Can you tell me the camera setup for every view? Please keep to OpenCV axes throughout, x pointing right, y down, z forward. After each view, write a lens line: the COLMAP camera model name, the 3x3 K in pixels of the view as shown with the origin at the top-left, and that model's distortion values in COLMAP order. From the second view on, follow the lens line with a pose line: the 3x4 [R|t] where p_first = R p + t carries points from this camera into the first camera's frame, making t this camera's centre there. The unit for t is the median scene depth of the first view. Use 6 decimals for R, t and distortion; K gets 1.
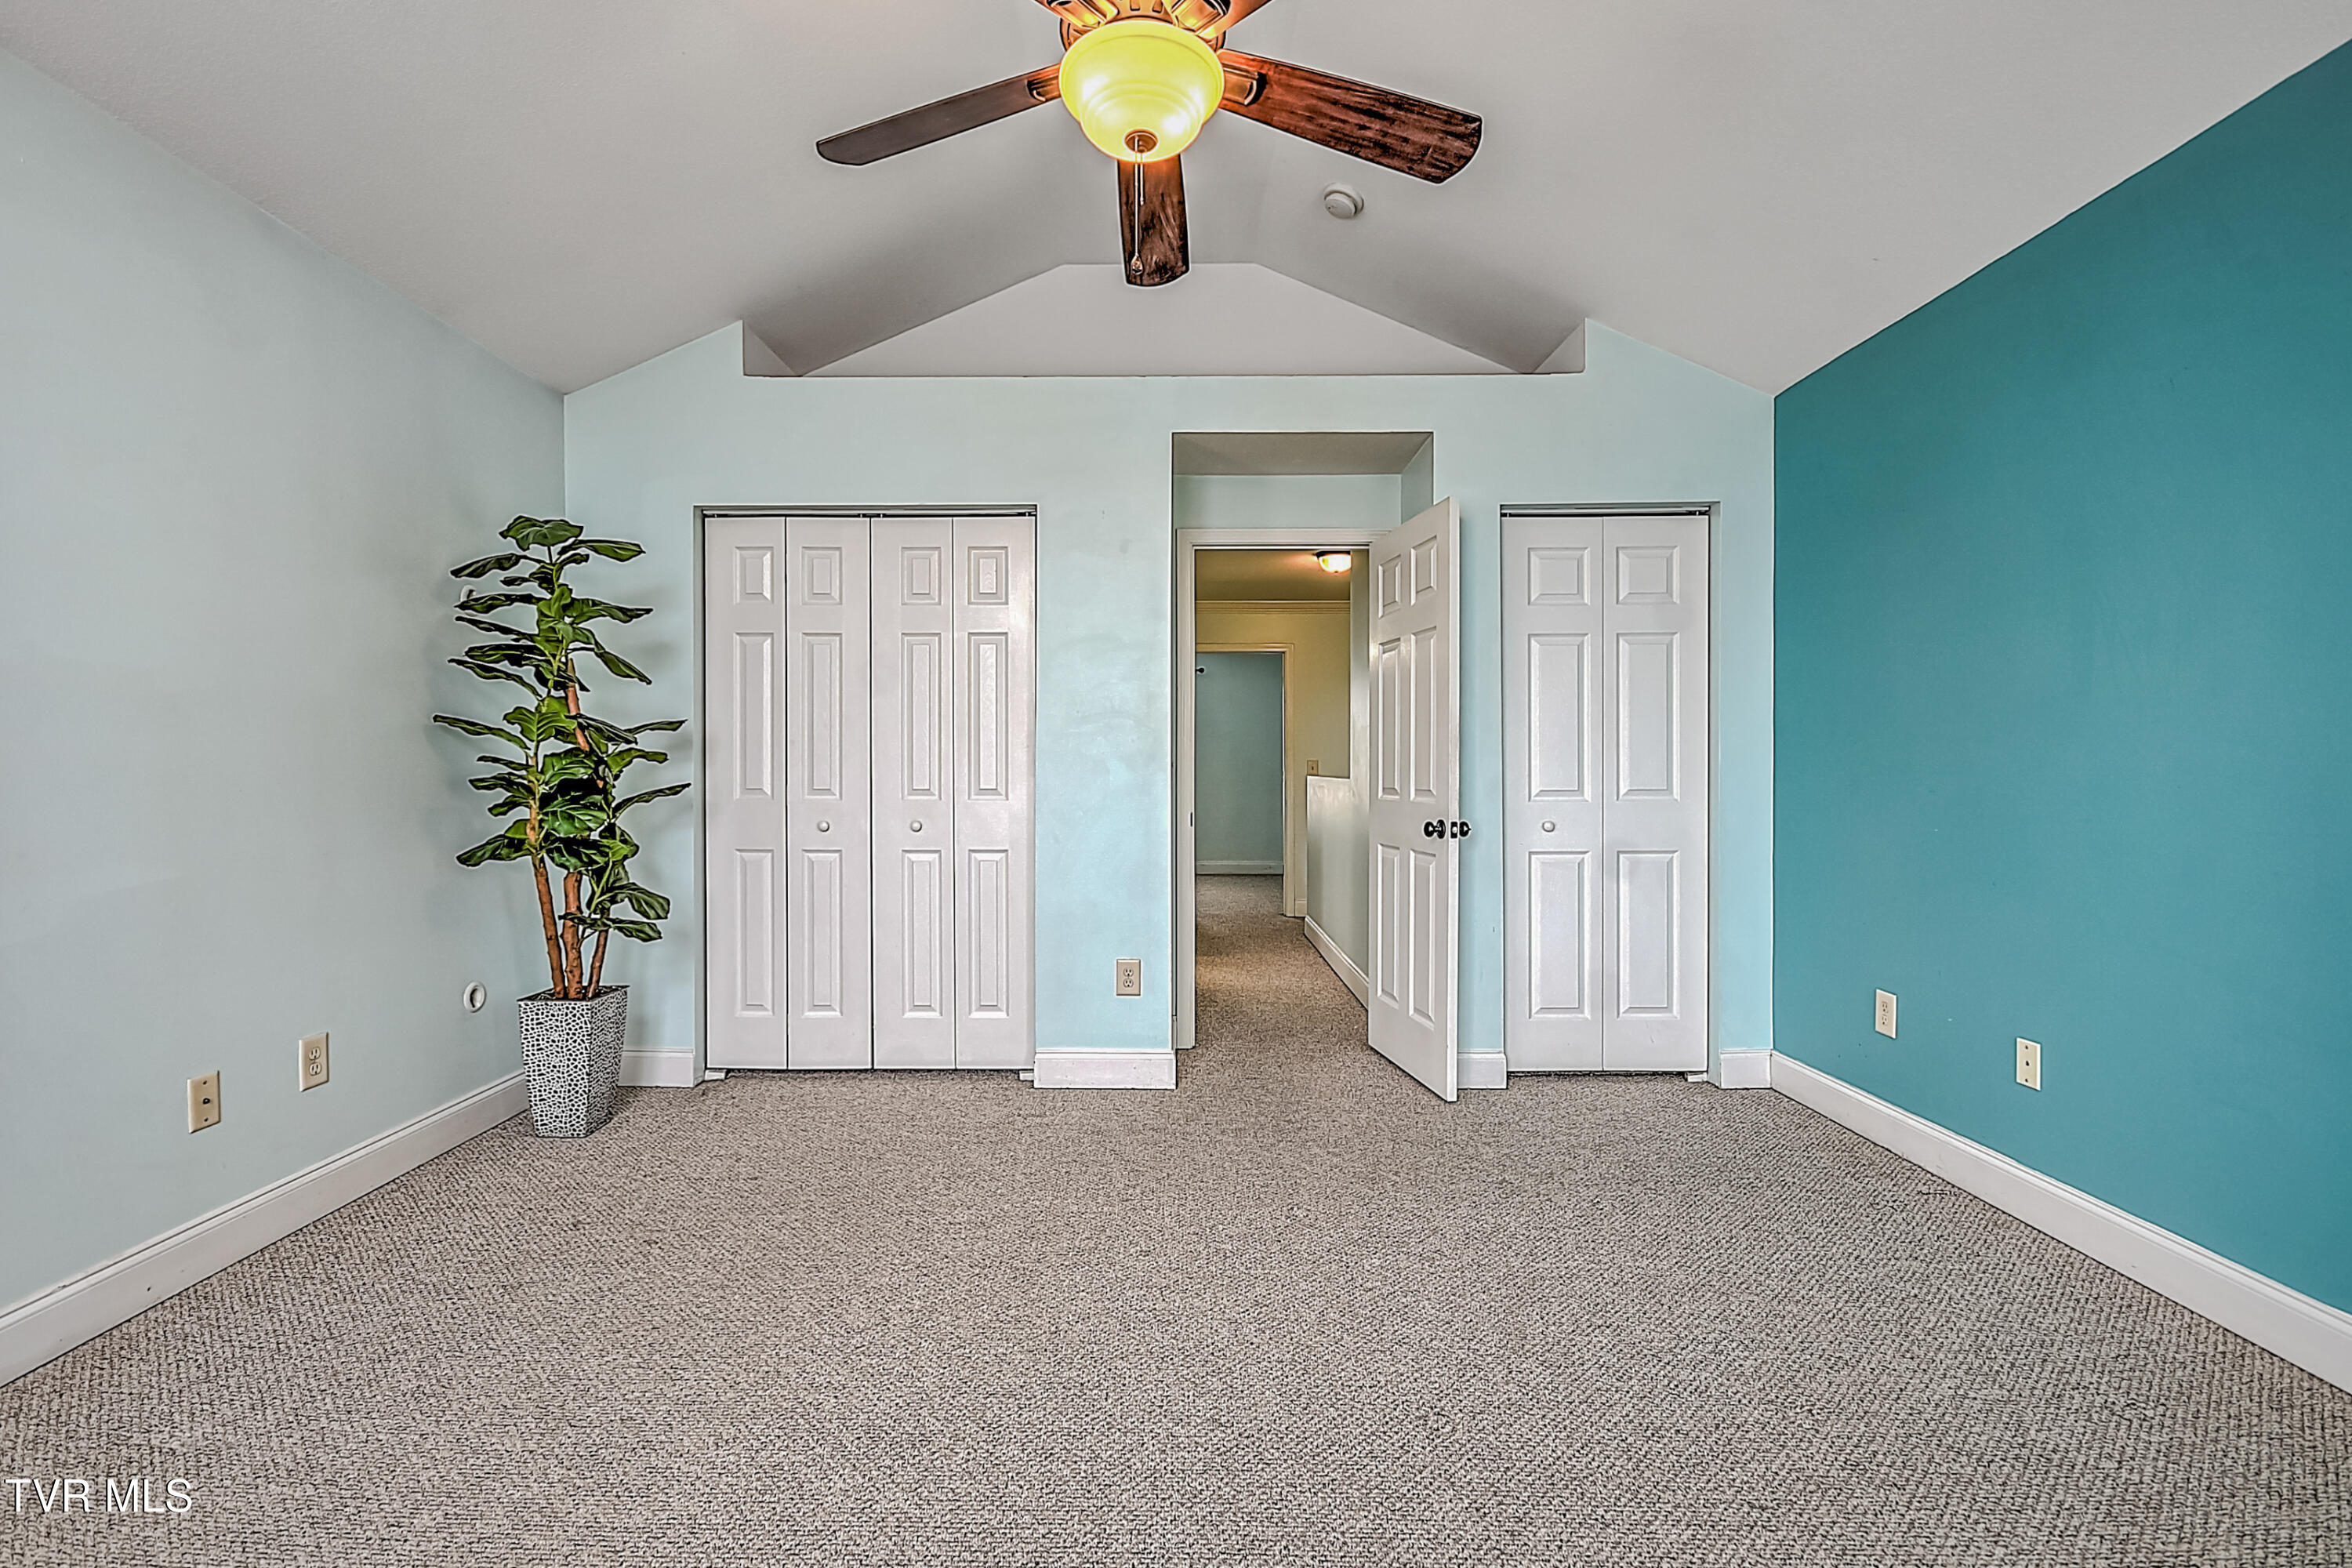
lens RADIAL K [[1031.6, 0, 1167.5], [0, 1031.6, 802.5], [0, 0, 1]] dist [0.010685, -0.012419]
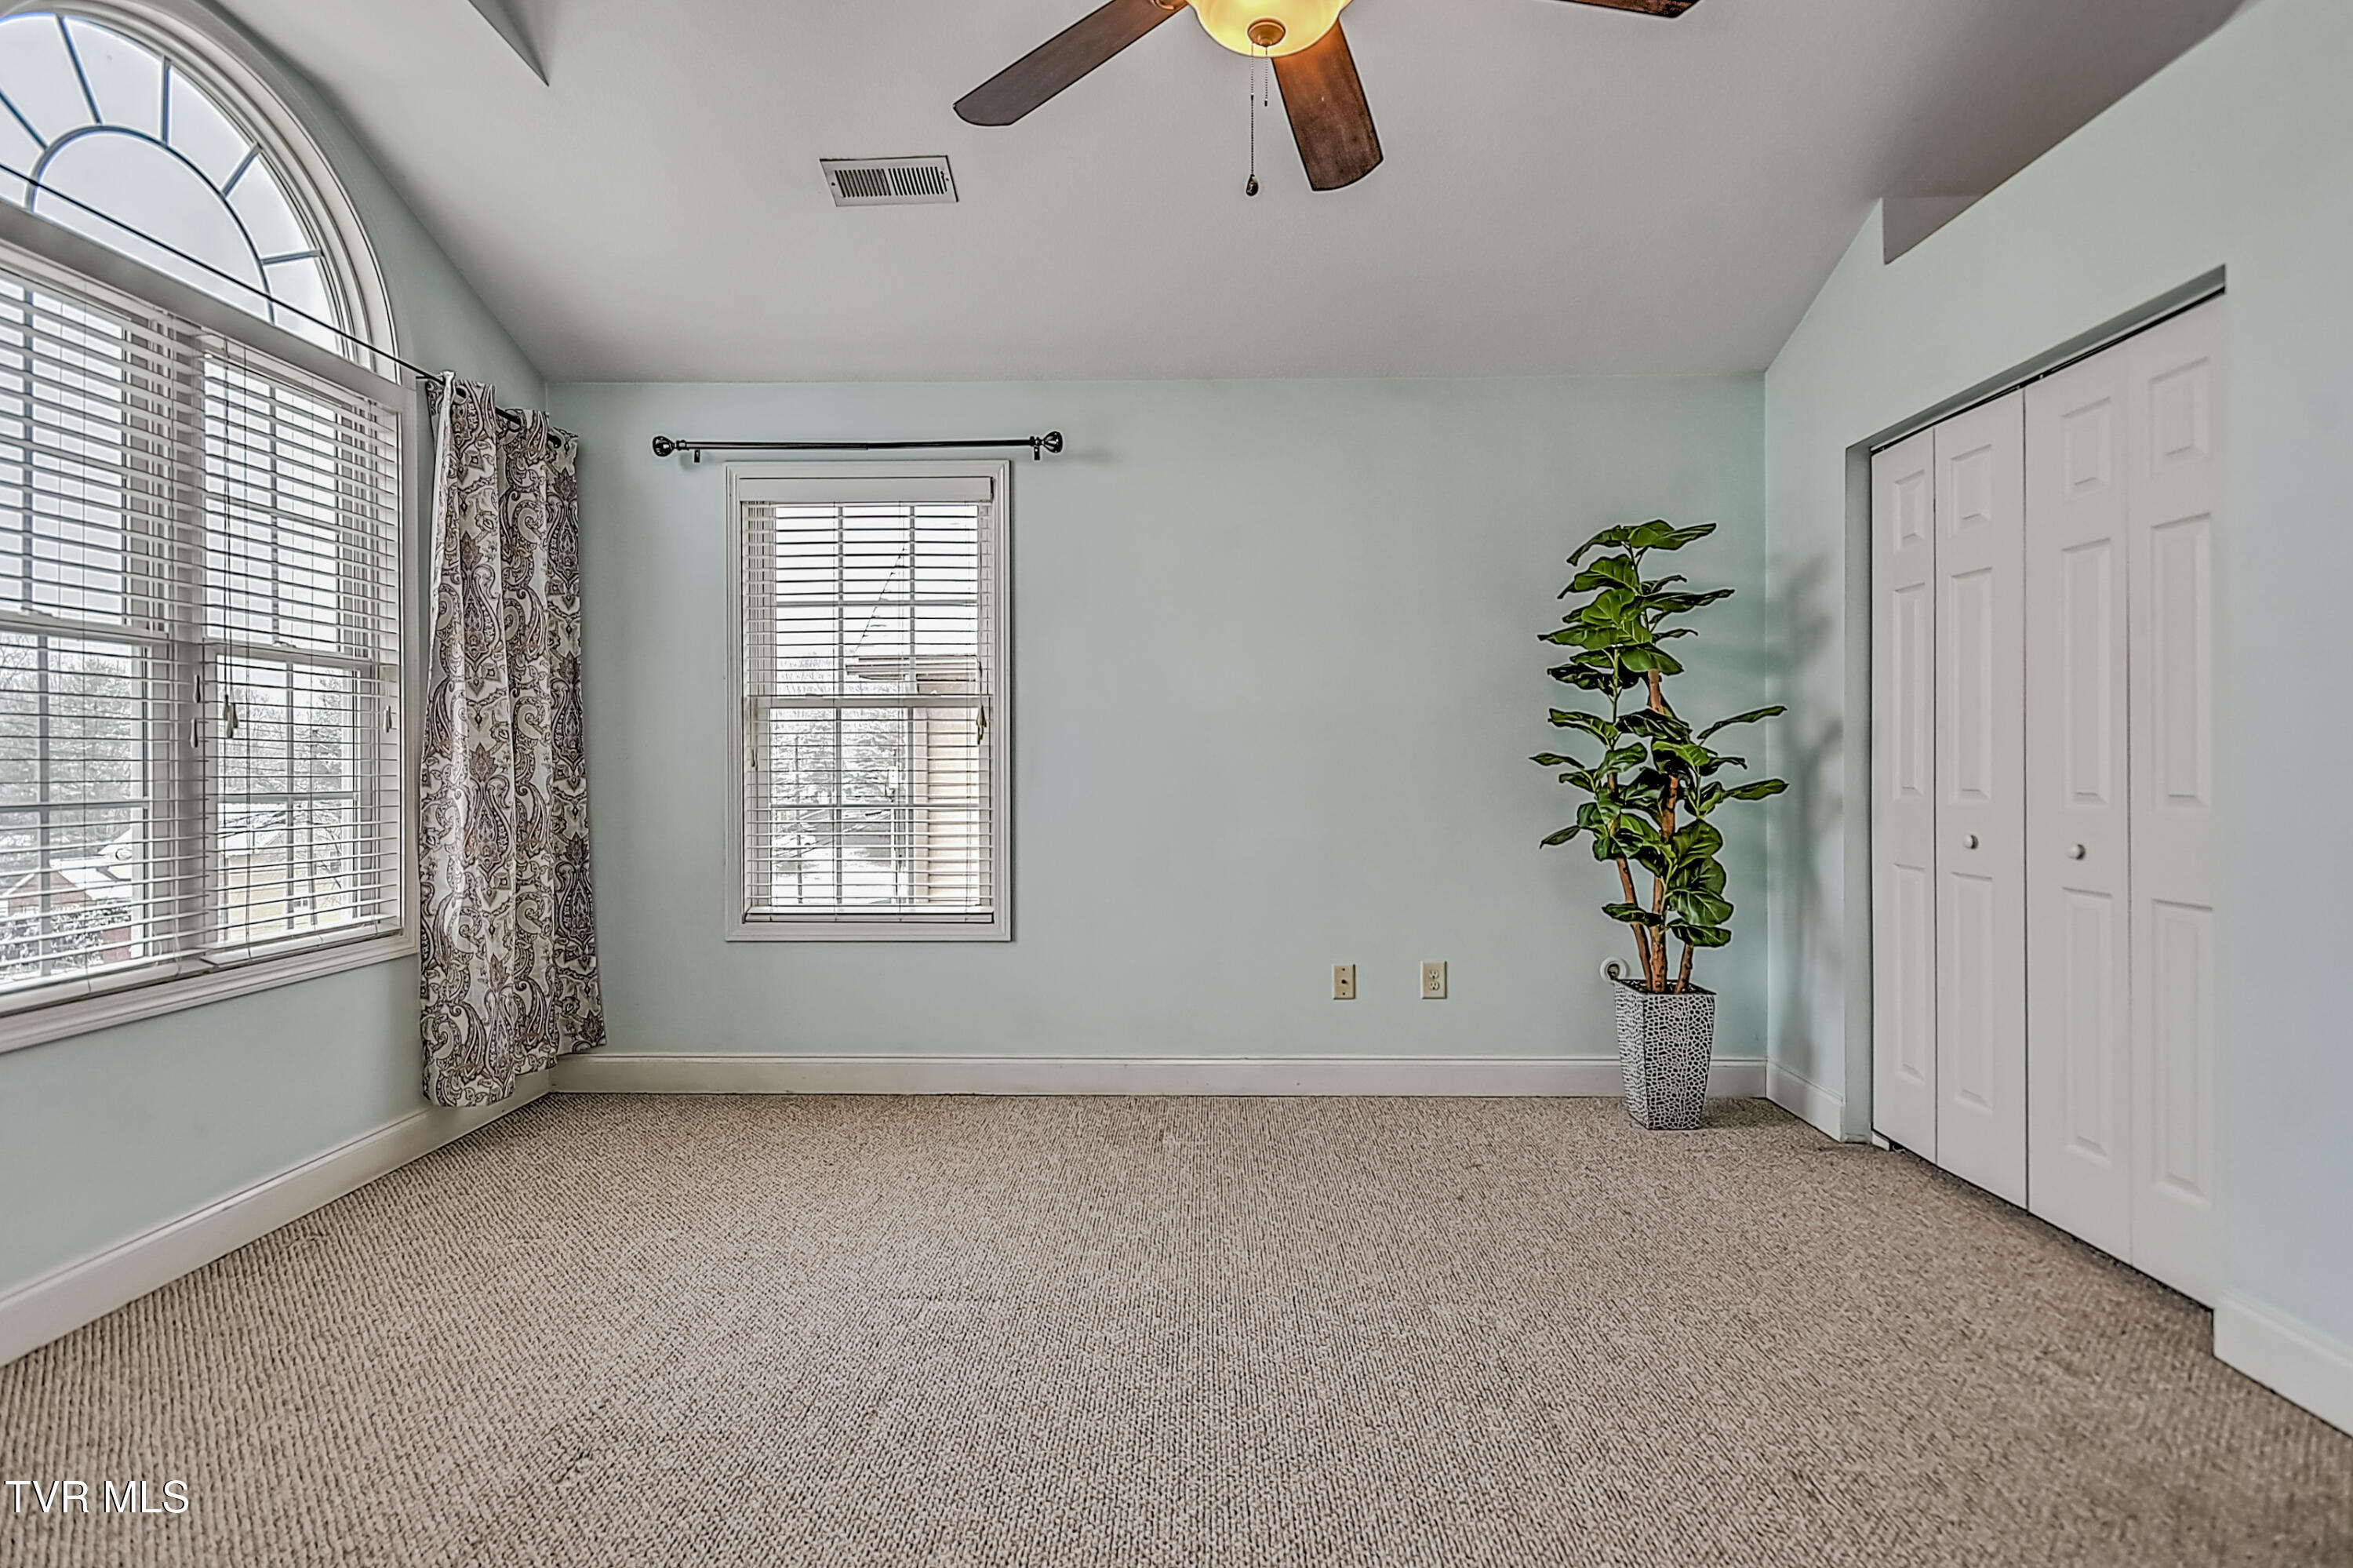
lens RADIAL K [[1101.9, 0, 1156.8], [0, 1101.9, 779.3], [0, 0, 1]] dist [0.001480, -0.001067]
pose [[-0.001963, 0.010596, -0.999942, 0.501204], [-0.028174, 0.999546, 0.010647, -0.014069], [0.999601, 0.028193, -0.001664, 0.512396]]
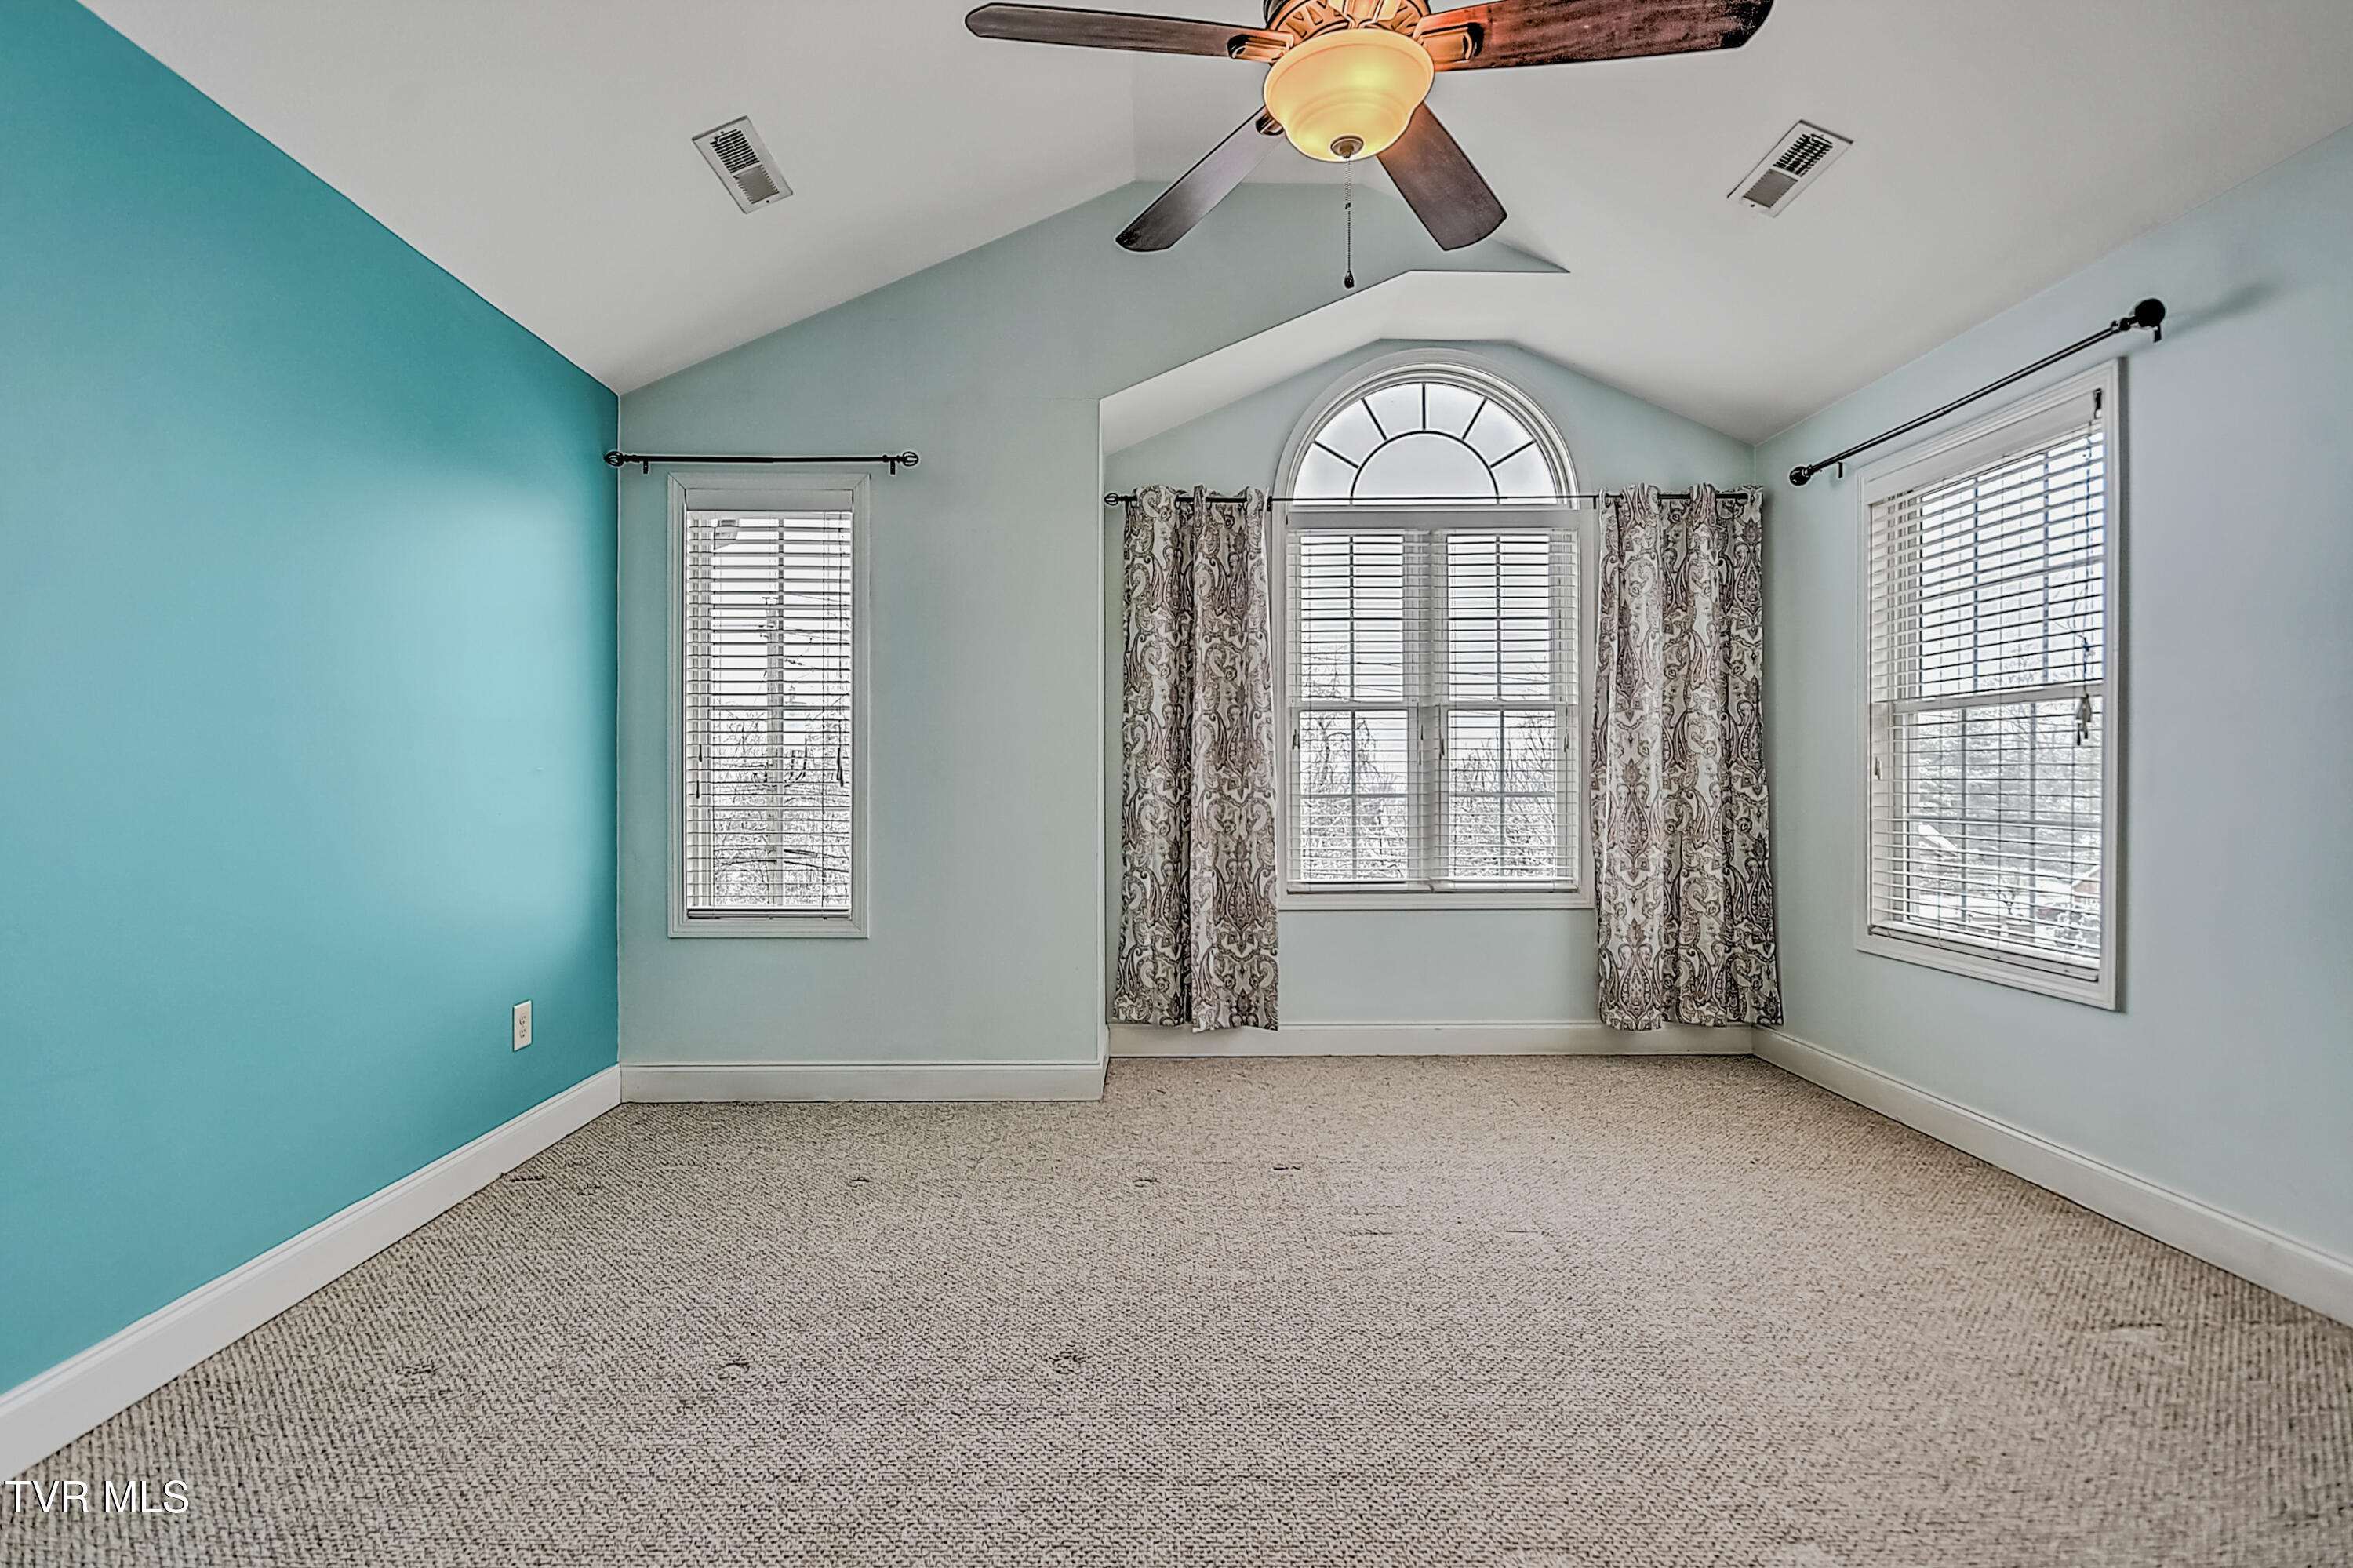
lens RADIAL K [[1032.1, 0, 1168.0], [0, 1032.1, 802.5], [0, 0, 1]] dist [0.010685, -0.012419]
pose [[-0.998579, 0.001865, -0.053252, 0.116851], [-0.000989, 0.998567, 0.053509, -0.031537], [0.053276, 0.053486, -0.997146, 1.115604]]
